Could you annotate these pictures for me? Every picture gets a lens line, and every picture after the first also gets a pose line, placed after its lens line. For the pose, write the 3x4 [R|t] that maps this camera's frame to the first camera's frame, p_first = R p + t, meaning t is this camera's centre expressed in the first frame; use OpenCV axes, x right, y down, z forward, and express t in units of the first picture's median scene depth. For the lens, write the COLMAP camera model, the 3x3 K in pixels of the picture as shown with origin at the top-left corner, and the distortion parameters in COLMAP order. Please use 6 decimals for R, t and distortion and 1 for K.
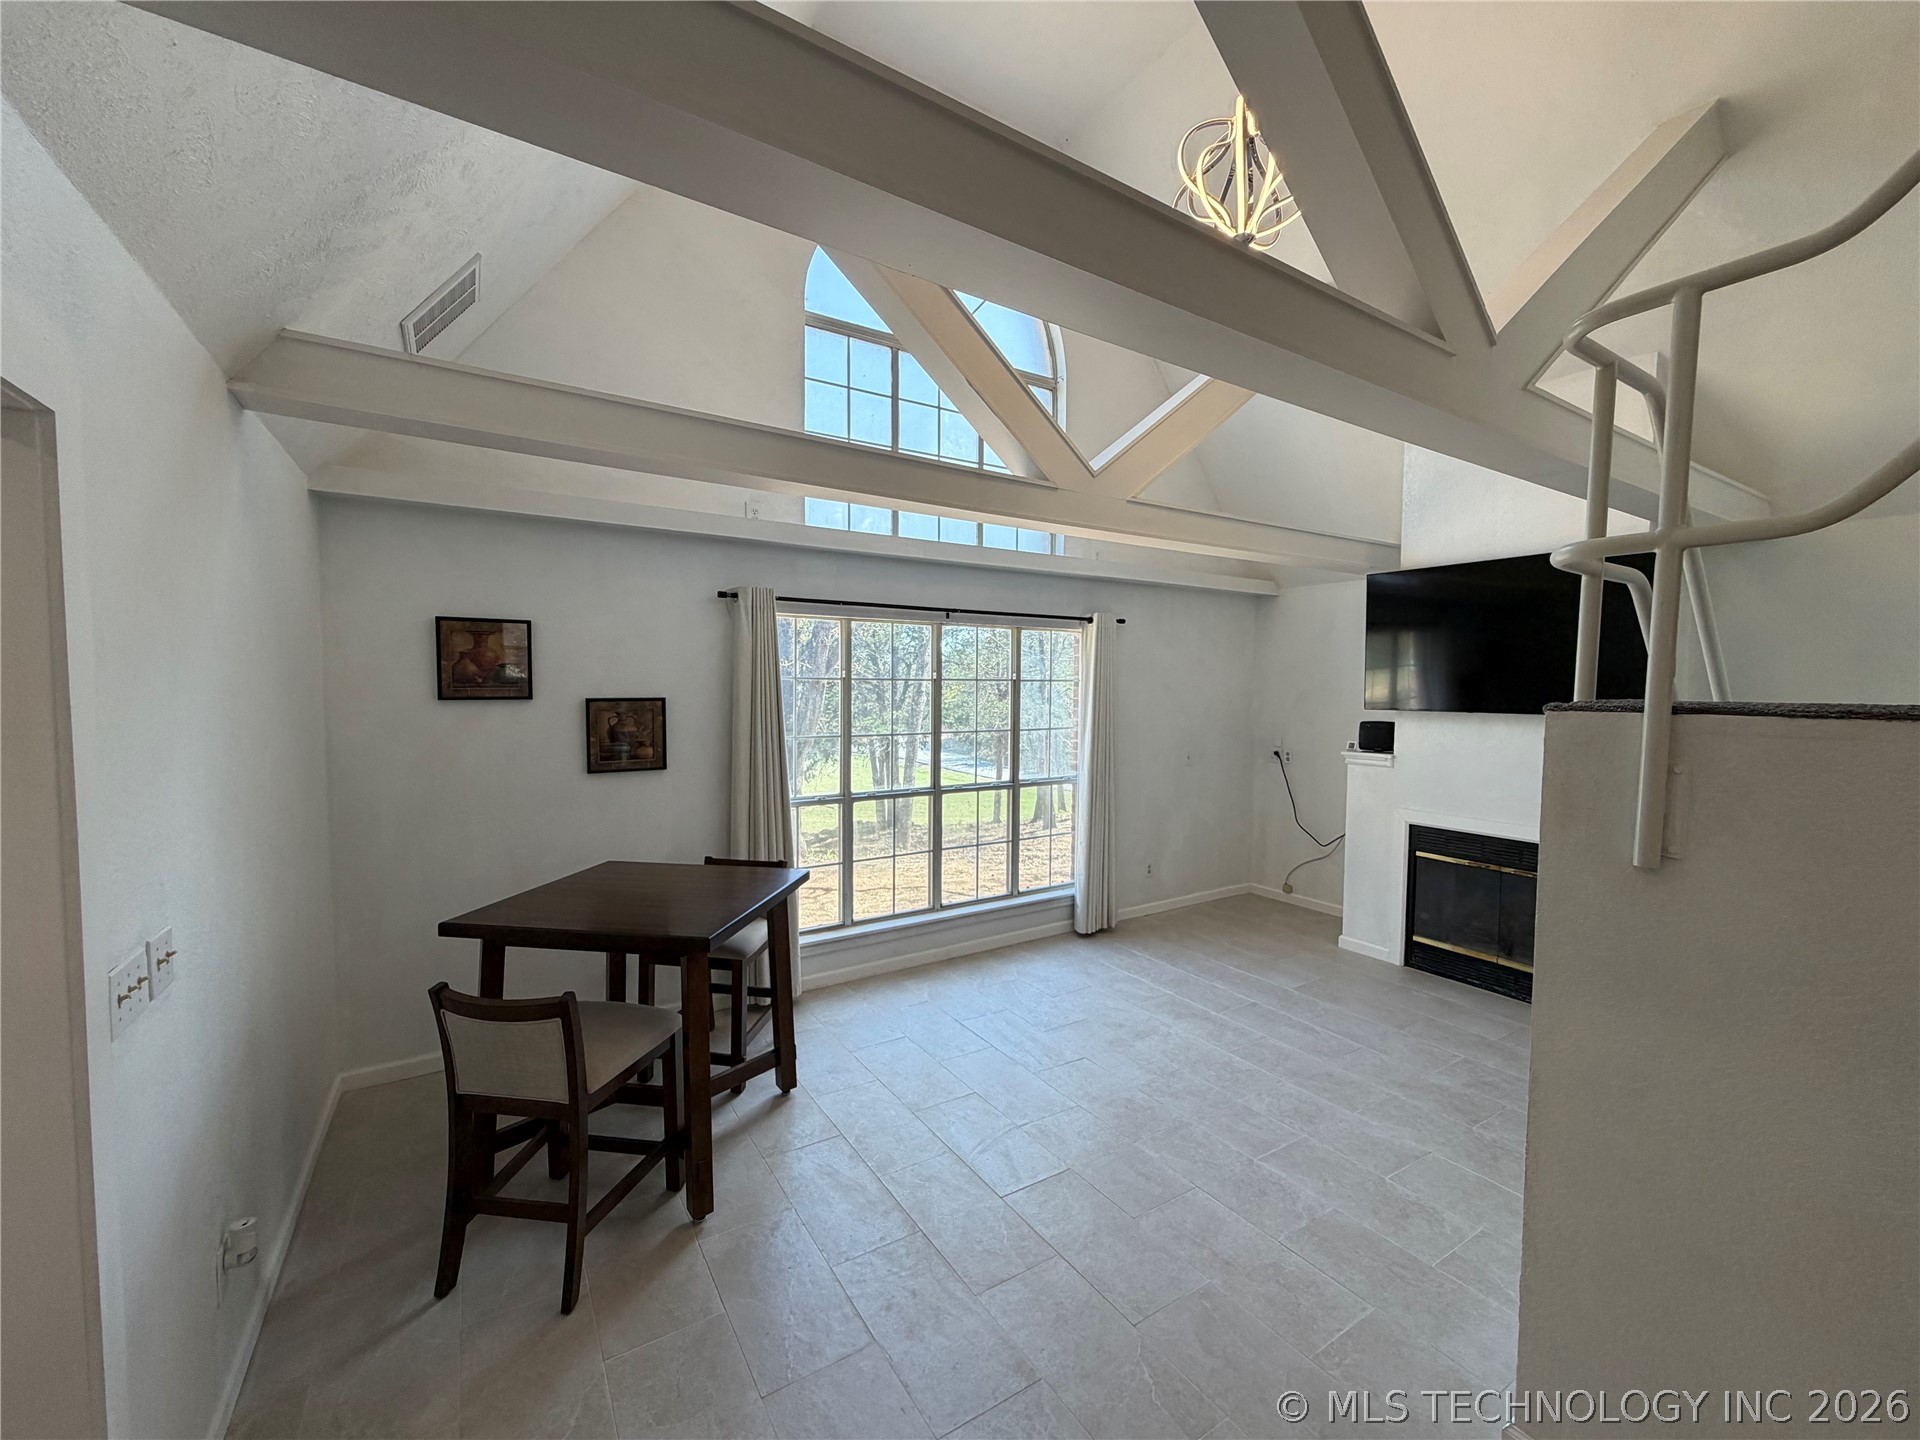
lens RADIAL K [[766.4, 0, 955.8], [0, 766.4, 728.5], [0, 0, 1]] dist [-0.000031, 0.000142]
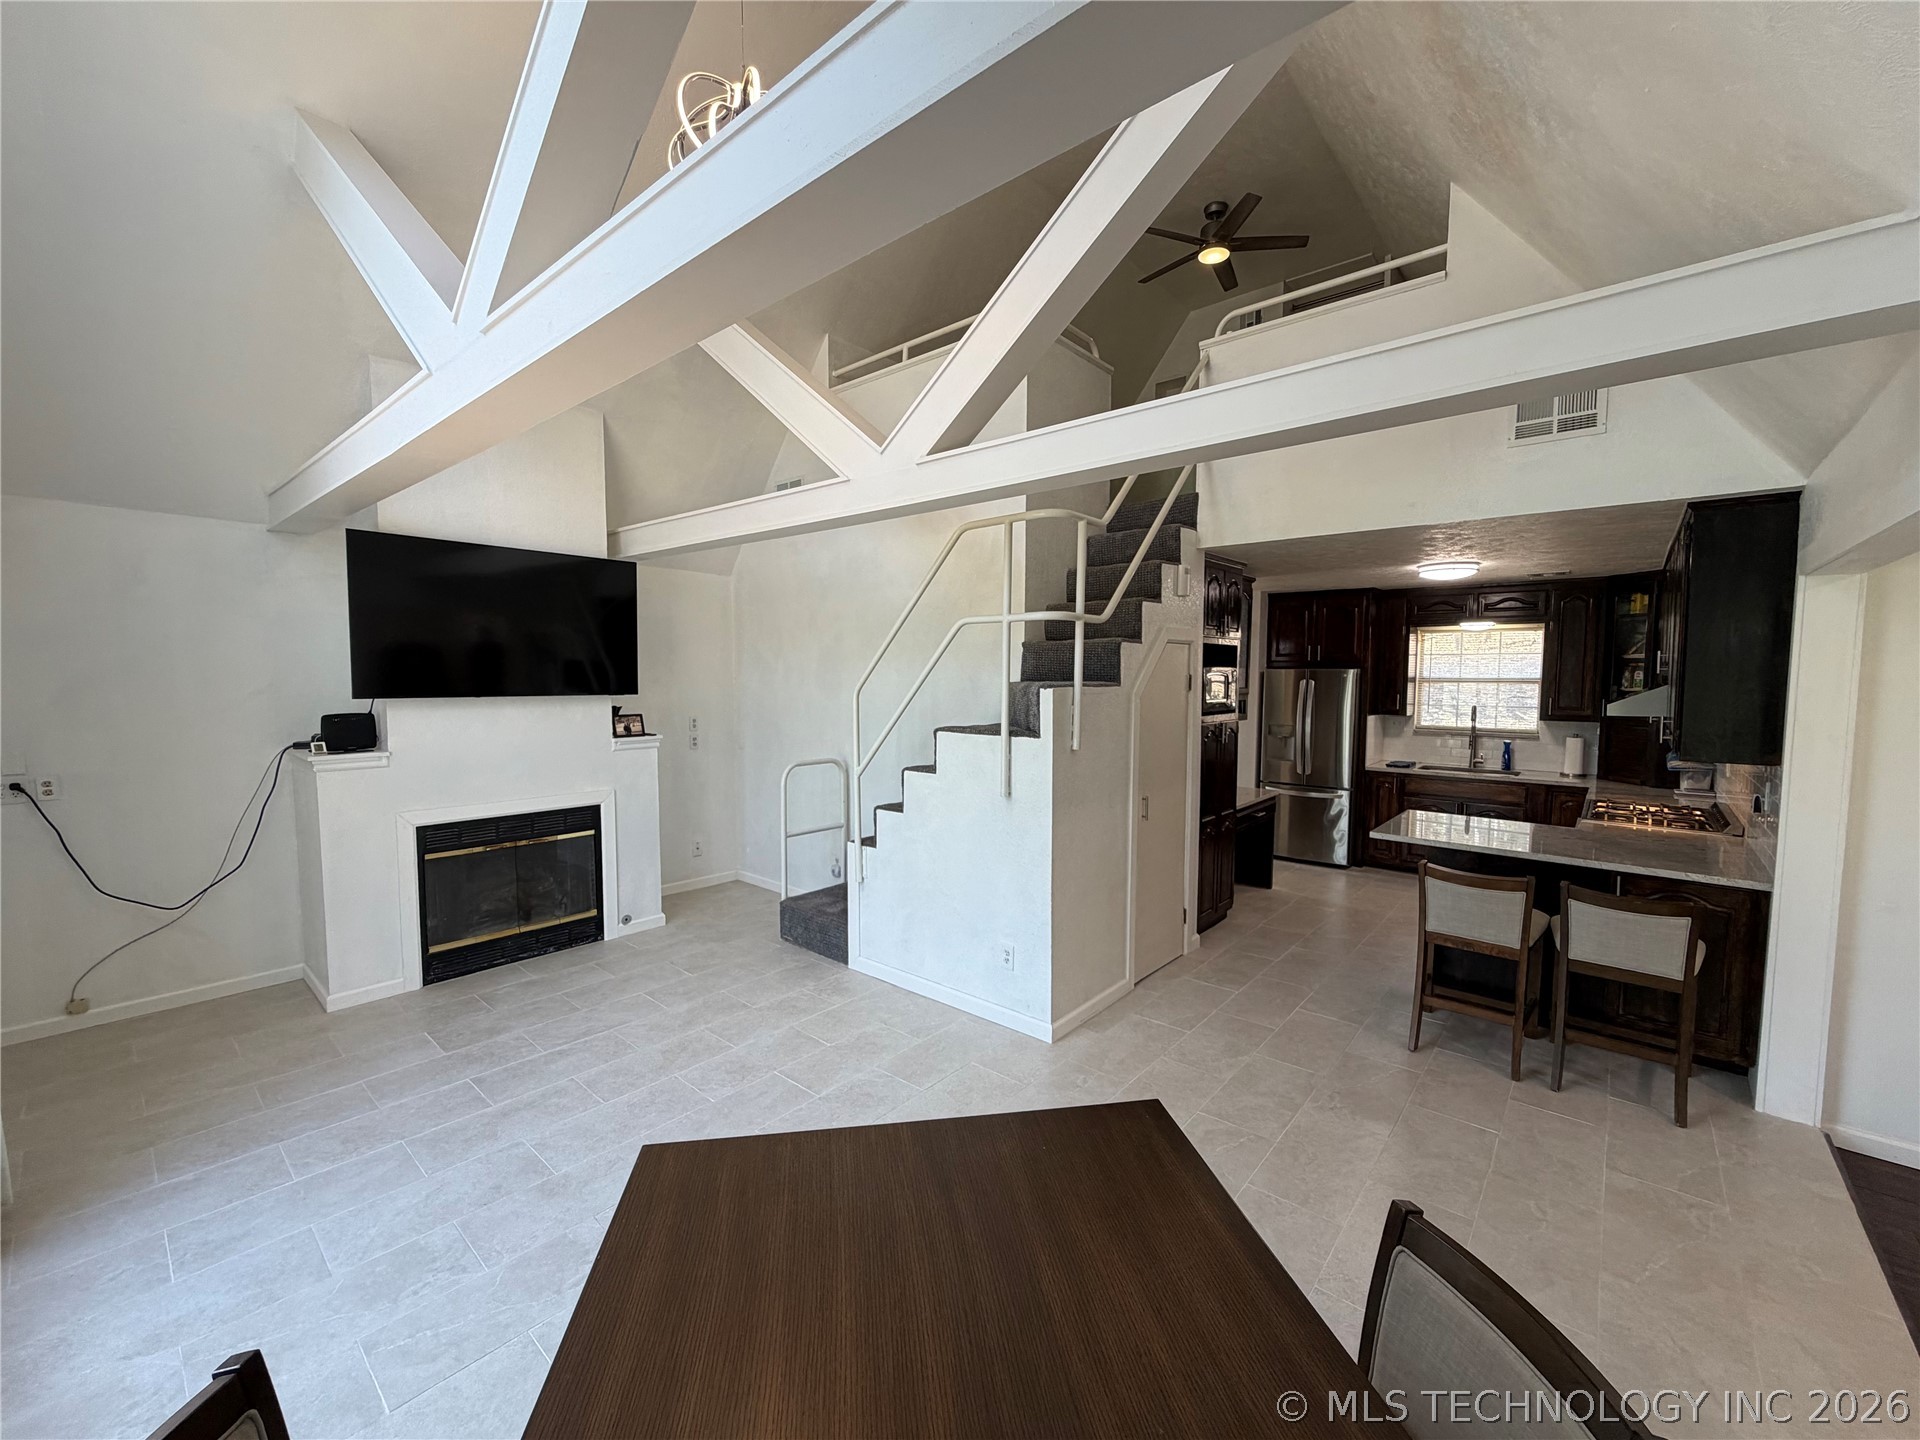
lens RADIAL K [[766.4, 0, 956.7], [0, 766.4, 726.4], [0, 0, 1]] dist [-0.000031, 0.000142]
pose [[-0.291818, -0.074963, 0.953532, -0.420257], [0.043961, 0.994819, 0.091663, -0.043432], [-0.955463, 0.068667, -0.287011, 0.654325]]
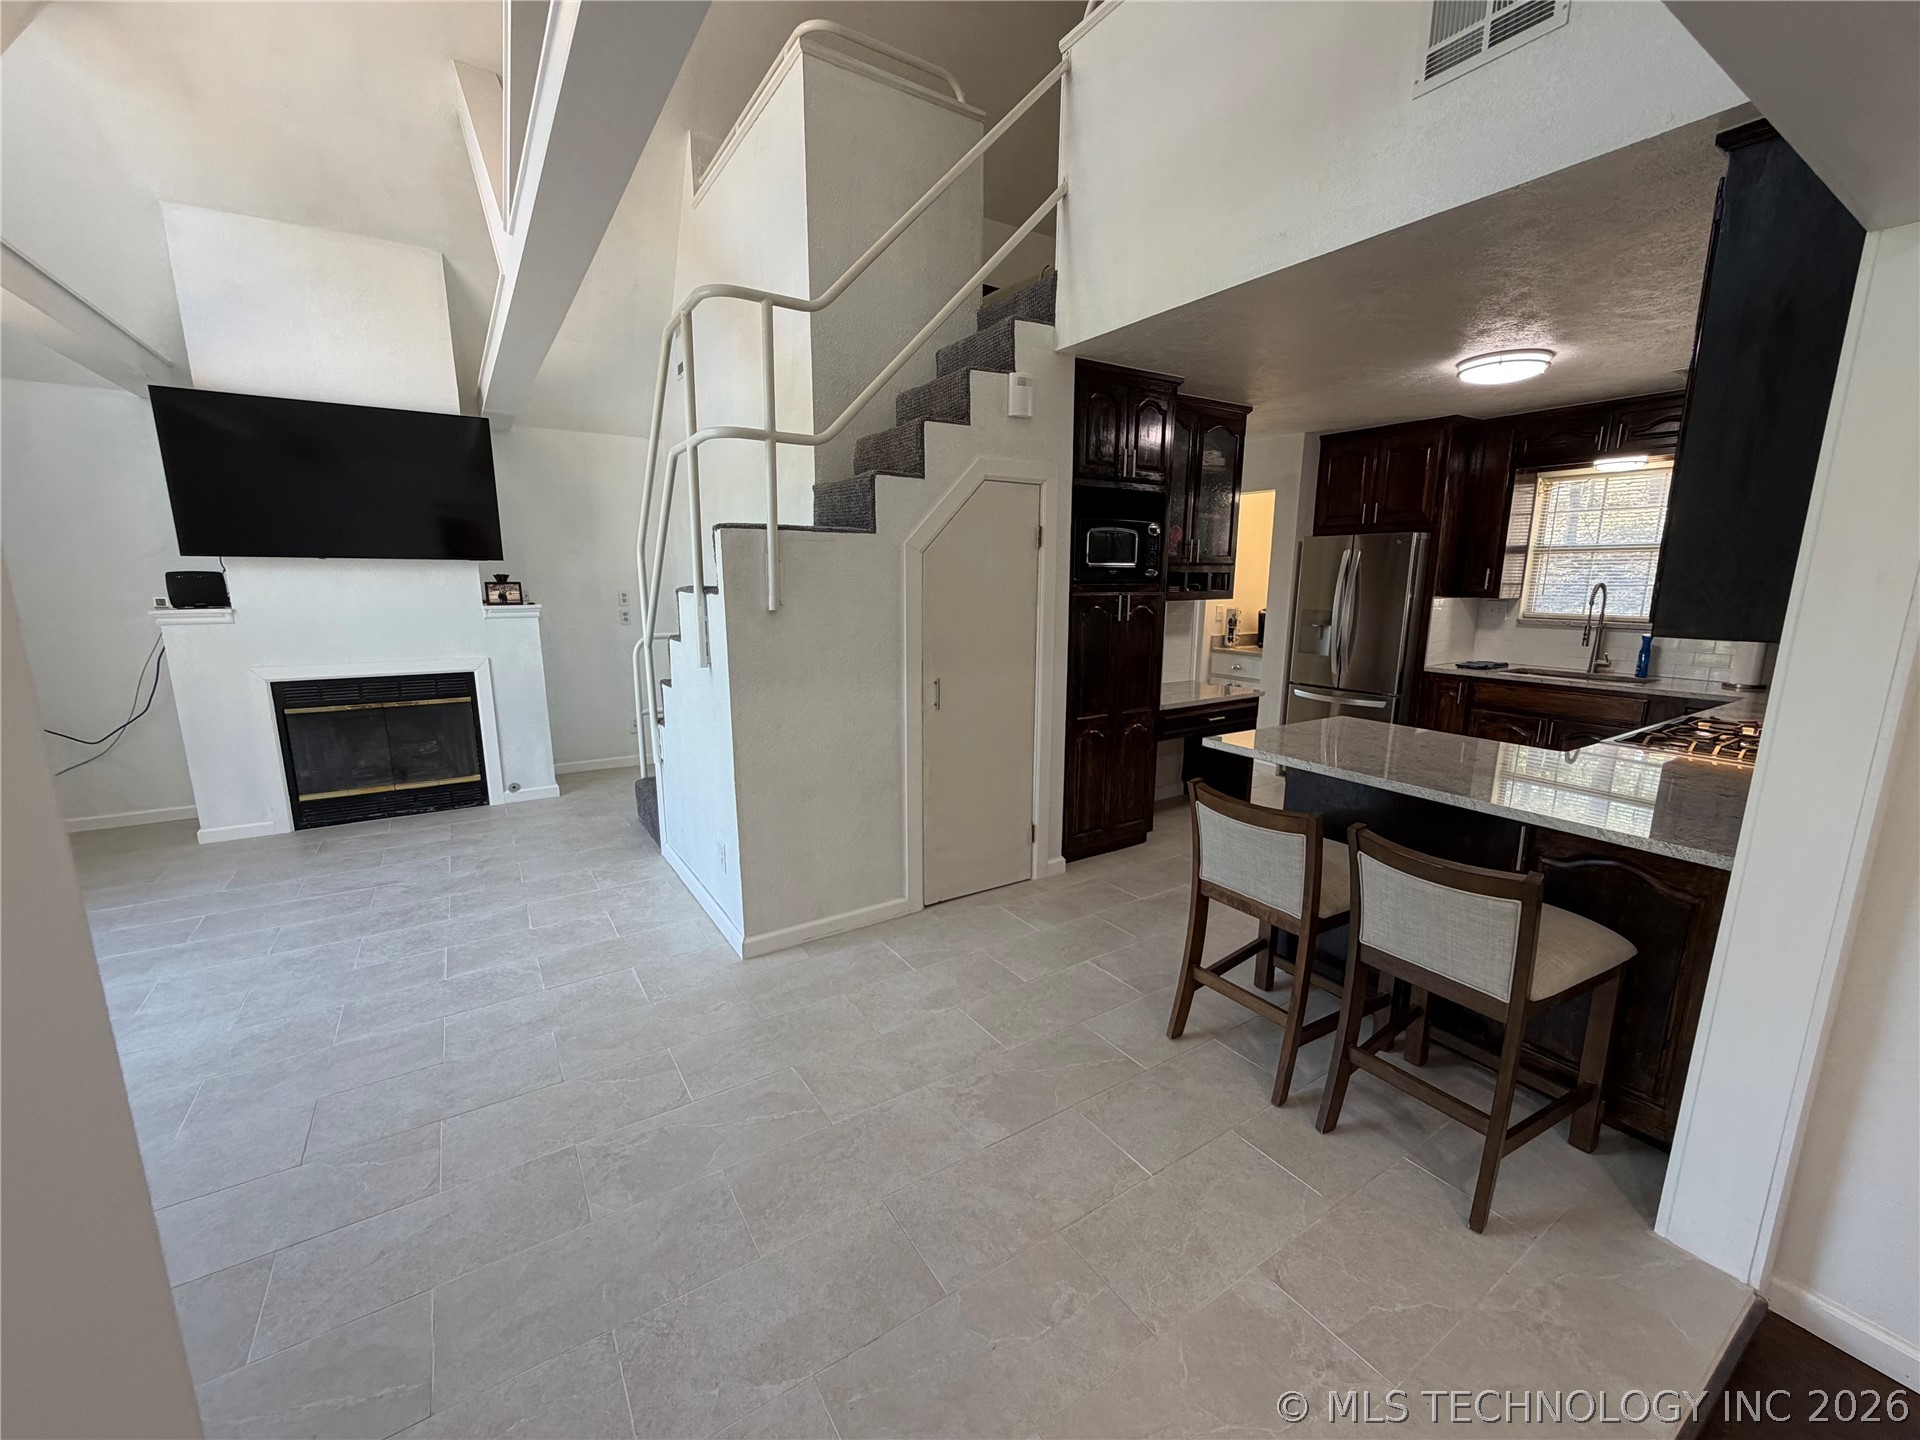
lens RADIAL K [[766.4, 0, 956.1], [0, 766.4, 725.0], [0, 0, 1]] dist [-0.000031, 0.000142]
pose [[-0.012688, -0.198634, 0.979992, -0.340317], [0.049081, 0.978765, 0.199021, 0.031449], [-0.998714, 0.050624, -0.002669, 0.175879]]
